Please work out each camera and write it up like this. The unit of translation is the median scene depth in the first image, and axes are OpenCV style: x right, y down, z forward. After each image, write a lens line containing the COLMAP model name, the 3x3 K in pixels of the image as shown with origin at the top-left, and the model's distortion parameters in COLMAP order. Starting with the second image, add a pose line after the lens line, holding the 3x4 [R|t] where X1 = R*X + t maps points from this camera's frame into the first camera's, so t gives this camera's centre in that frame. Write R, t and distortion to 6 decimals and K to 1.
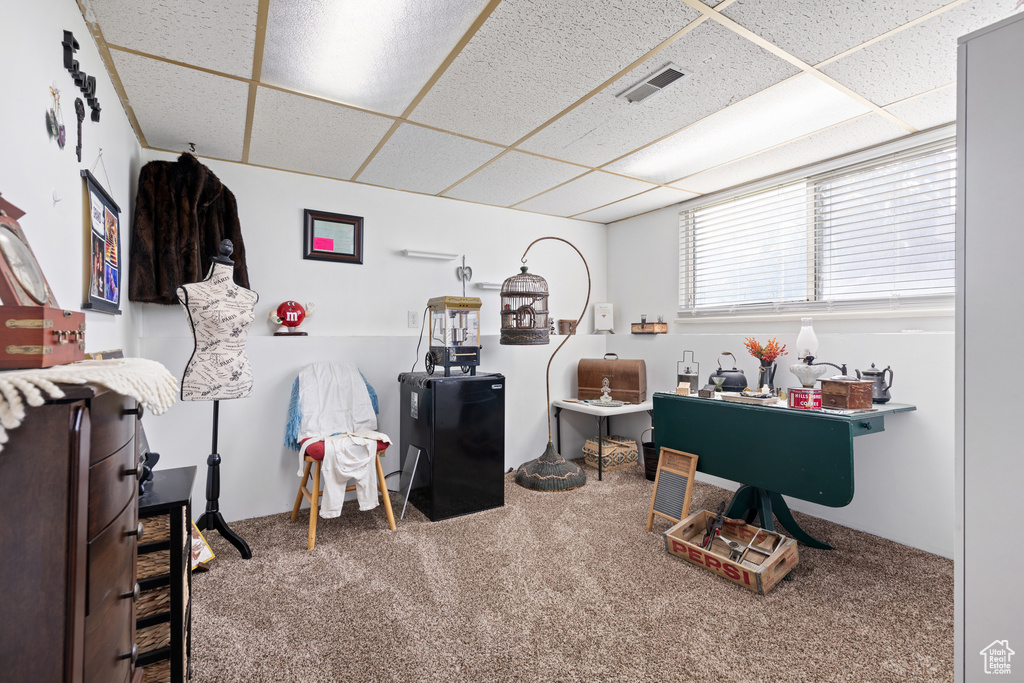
lens RADIAL K [[464.4, 0, 514.1], [0, 464.4, 339.5], [0, 0, 1]] dist [0.010776, -0.003249]
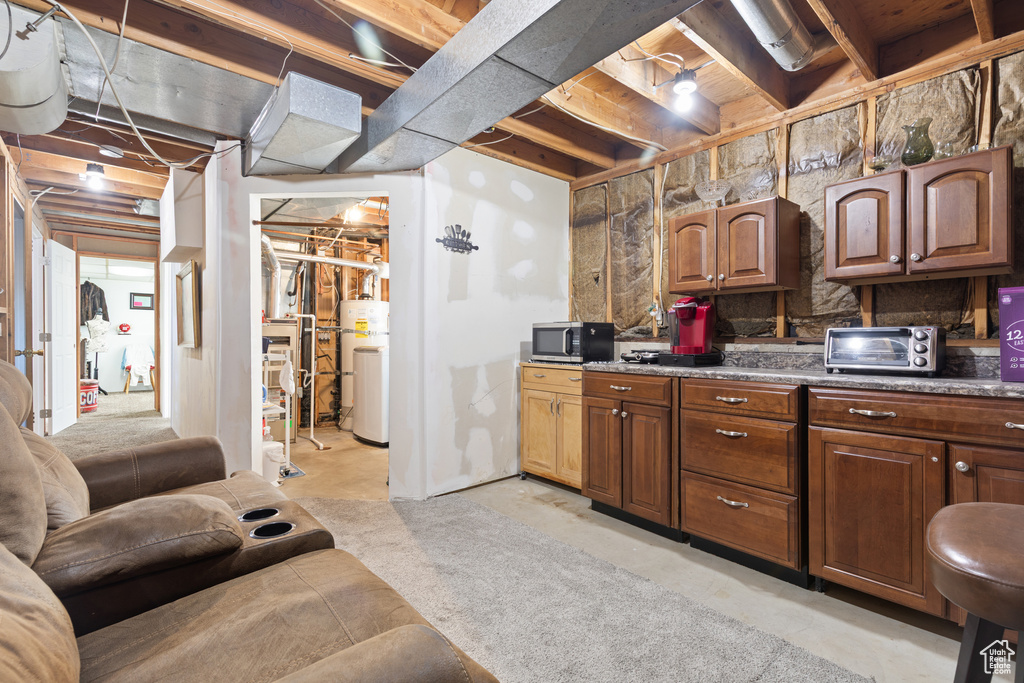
lens RADIAL K [[464.4, 0, 510.6], [0, 464.4, 339.0], [0, 0, 1]] dist [0.010776, -0.003249]
pose [[0.987637, 0.003496, 0.156716, 1.608332], [-0.004359, 0.999977, 0.005164, -0.008420], [-0.156695, -0.005784, 0.987630, -2.527743]]
